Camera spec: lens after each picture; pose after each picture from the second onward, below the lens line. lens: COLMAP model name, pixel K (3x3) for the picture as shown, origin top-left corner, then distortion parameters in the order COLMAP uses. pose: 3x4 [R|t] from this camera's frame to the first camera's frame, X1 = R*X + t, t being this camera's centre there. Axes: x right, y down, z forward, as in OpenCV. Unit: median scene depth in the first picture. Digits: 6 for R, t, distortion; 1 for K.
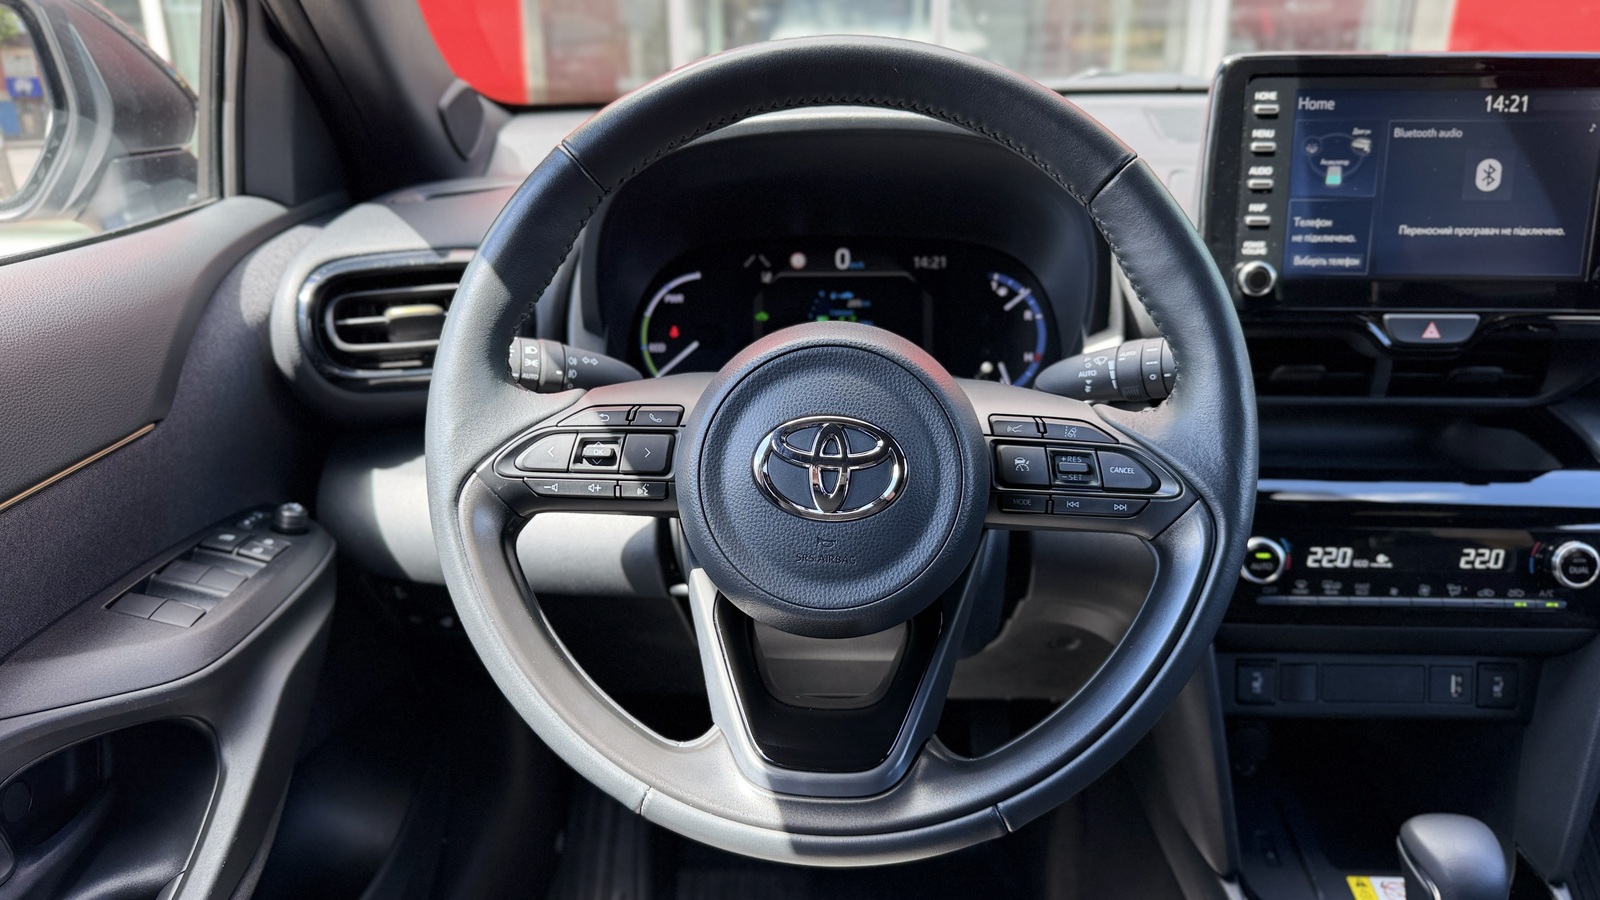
lens RADIAL K [[1114.9, 0, 792.2], [0, 1114.9, 463.3], [0, 0, 1]] dist [0.050083, -0.077584]
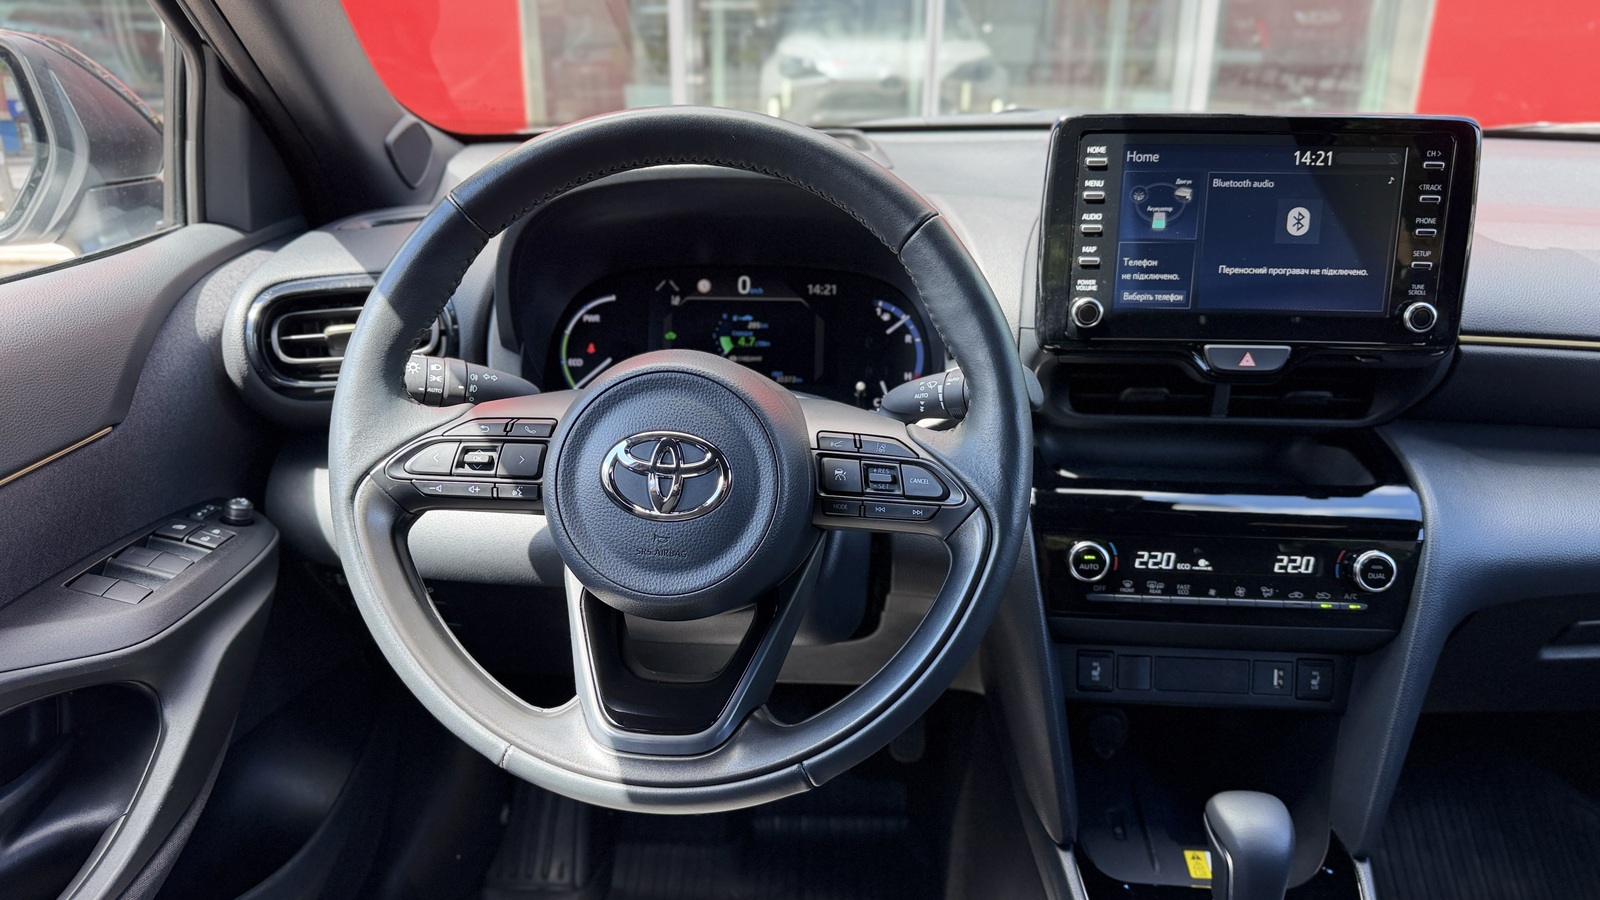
lens RADIAL K [[1118.1, 0, 795.4], [0, 1118.1, 462.0], [0, 0, 1]] dist [0.098076, -0.196497]
pose [[0.999733, 0.015226, -0.017377, 0.140847], [-0.015240, 0.999884, -0.000664, -0.008415], [0.017365, 0.000929, 0.999849, -0.134512]]
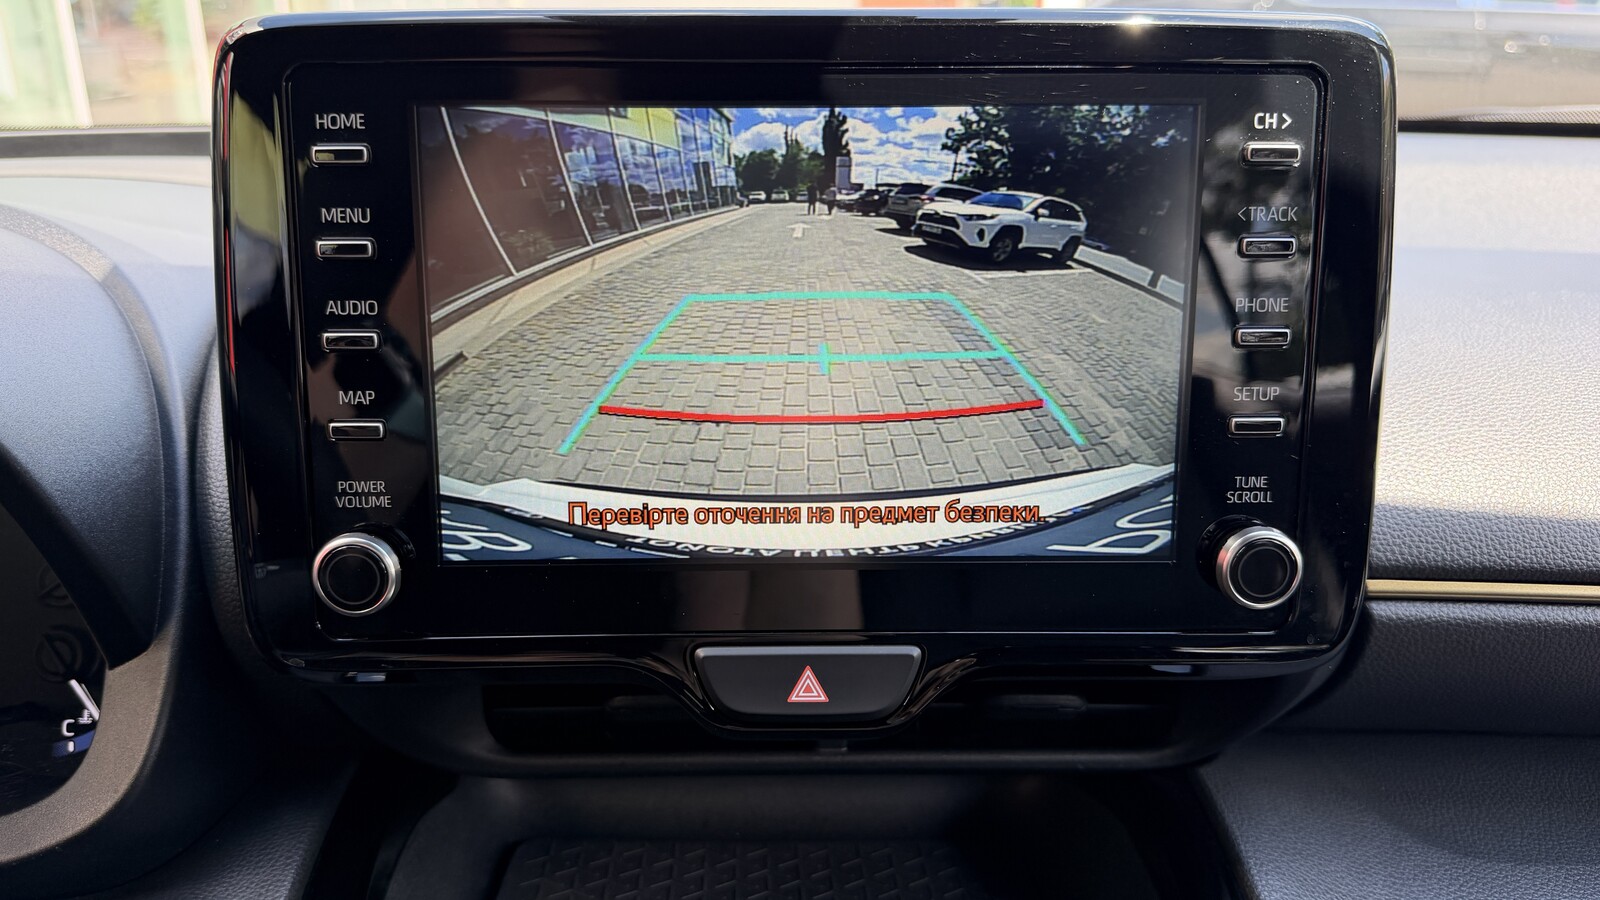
lens RADIAL K [[1070.6, 0, 800.0], [0, 1070.6, 450.0], [0, 0, 1]] dist [0.000688, -0.045228]
pose [[0.999603, -0.010617, 0.026085, 0.560932], [0.011899, 0.998704, -0.049489, -0.185842], [-0.025526, 0.049779, 0.998434, 0.610815]]
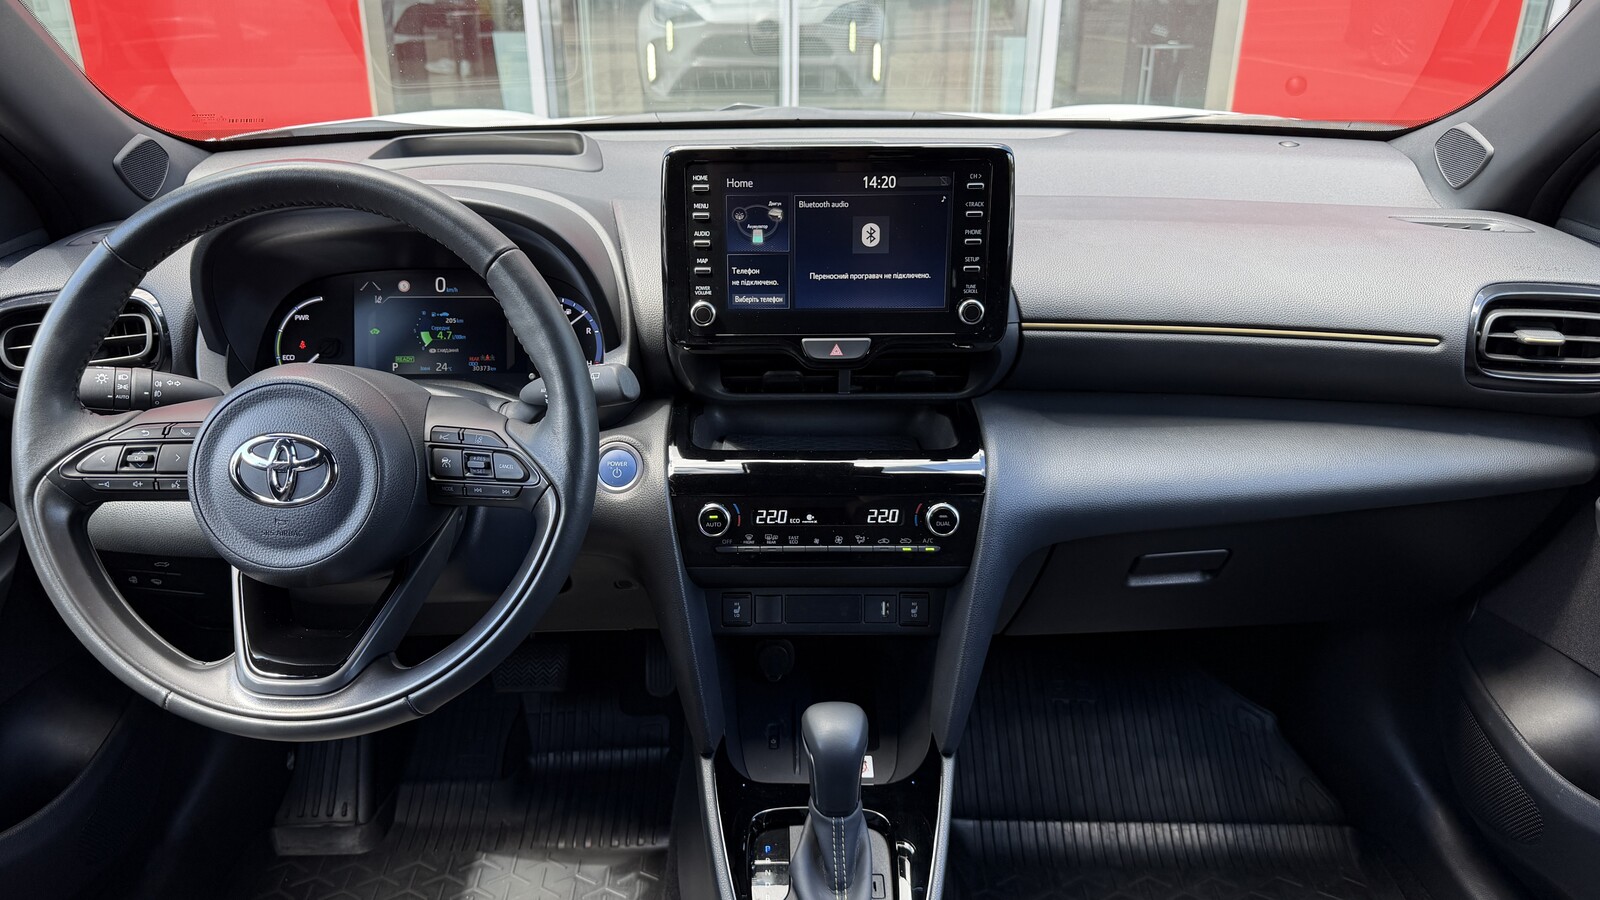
lens RADIAL K [[1155.2, 0, 800.0], [0, 1155.2, 450.0], [0, 0, 1]] dist [0.179639, -0.330127]
pose [[0.999287, -0.014700, 0.034786, 0.477154], [0.013253, 0.999051, 0.041485, -0.056064], [-0.035362, -0.040994, 0.998533, -0.405602]]
